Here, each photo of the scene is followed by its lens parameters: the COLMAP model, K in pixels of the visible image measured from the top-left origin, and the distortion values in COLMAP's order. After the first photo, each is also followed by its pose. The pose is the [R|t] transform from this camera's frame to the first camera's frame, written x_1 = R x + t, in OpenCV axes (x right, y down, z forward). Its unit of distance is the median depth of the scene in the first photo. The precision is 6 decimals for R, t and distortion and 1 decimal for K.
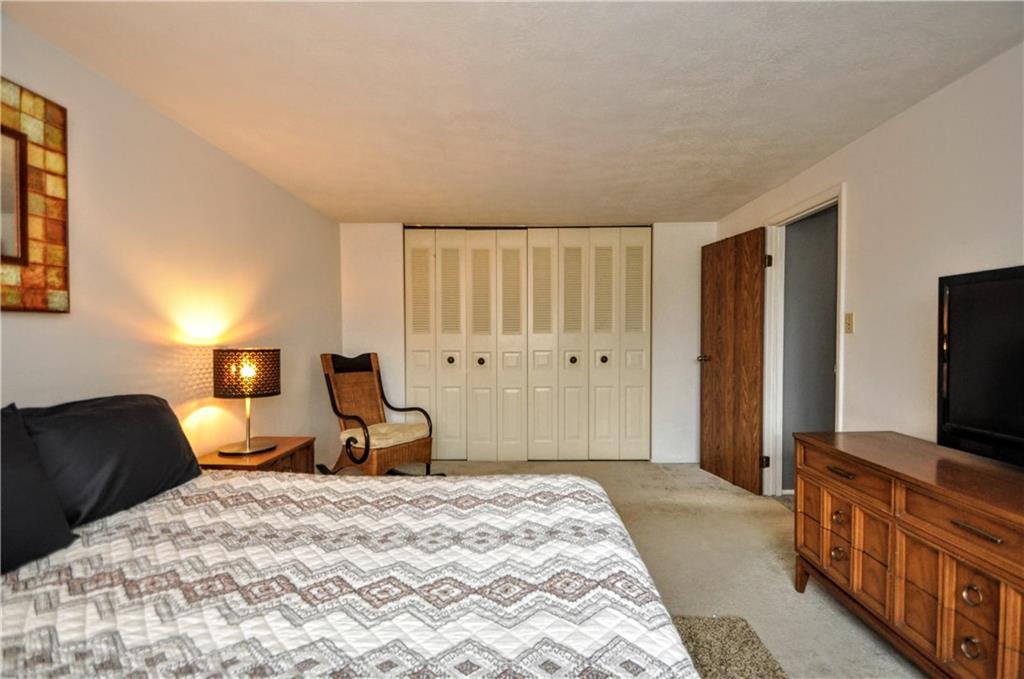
lens RADIAL K [[452.3, 0, 512.7], [0, 452.3, 350.3], [0, 0, 1]] dist [0.014169, -0.016121]
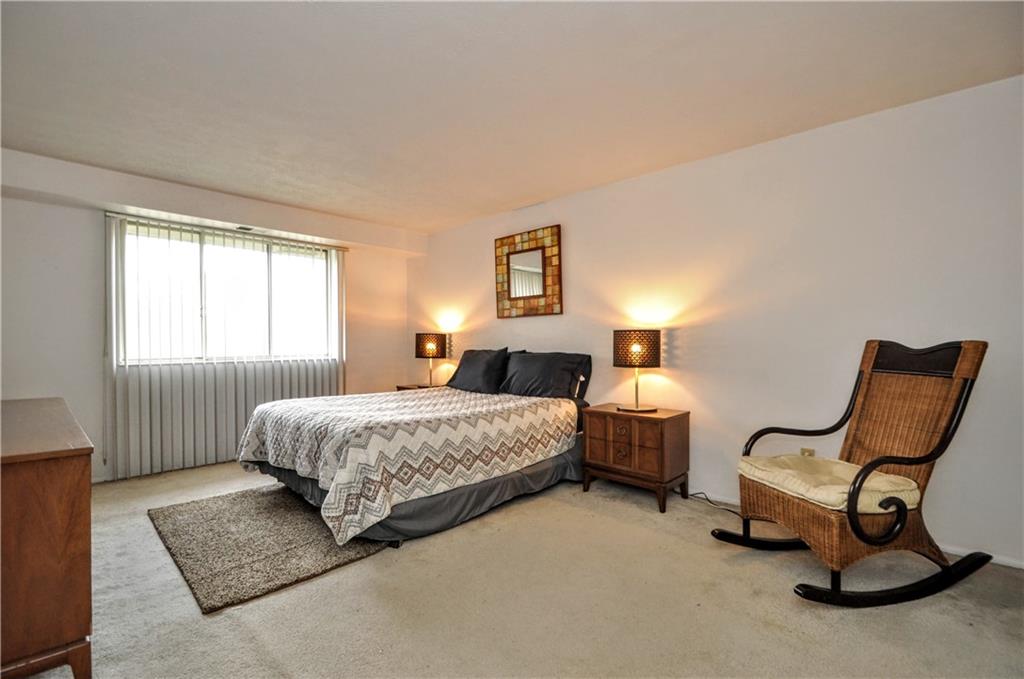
lens RADIAL K [[452.3, 0, 512.7], [0, 452.3, 350.3], [0, 0, 1]] dist [0.014169, -0.016121]
pose [[-0.645746, 0.011526, -0.763465, 0.935254], [-0.020886, 0.999245, 0.032752, 0.030111], [0.763267, 0.037095, -0.645018, 2.373656]]
